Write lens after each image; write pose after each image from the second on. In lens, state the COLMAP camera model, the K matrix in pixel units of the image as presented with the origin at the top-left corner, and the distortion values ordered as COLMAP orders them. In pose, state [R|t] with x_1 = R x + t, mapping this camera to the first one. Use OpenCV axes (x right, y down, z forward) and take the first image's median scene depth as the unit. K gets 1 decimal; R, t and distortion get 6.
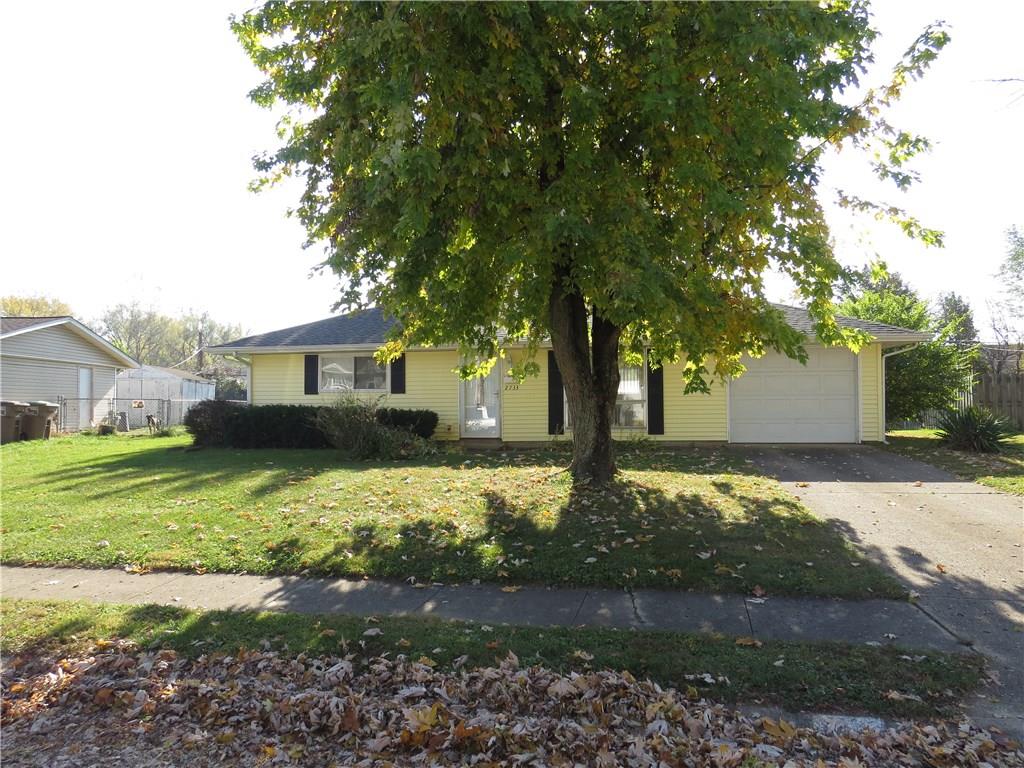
lens RADIAL K [[728.3, 0, 510.7], [0, 728.3, 385.1], [0, 0, 1]] dist [-0.025483, 0.009874]
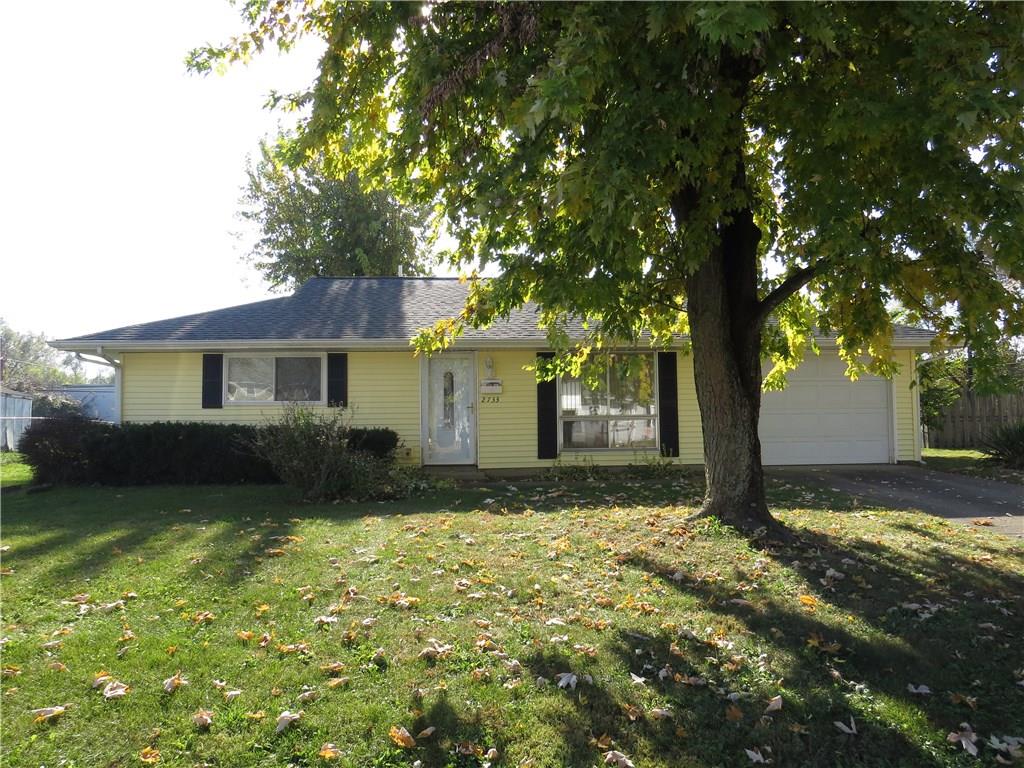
lens RADIAL K [[728.3, 0, 512.7], [0, 728.3, 382.6], [0, 0, 1]] dist [-0.025483, 0.009874]
pose [[0.974121, 0.008540, 0.225866, -0.157422], [-0.001394, 0.999494, -0.031779, 0.010777], [-0.226023, 0.030642, 0.973640, 0.243369]]
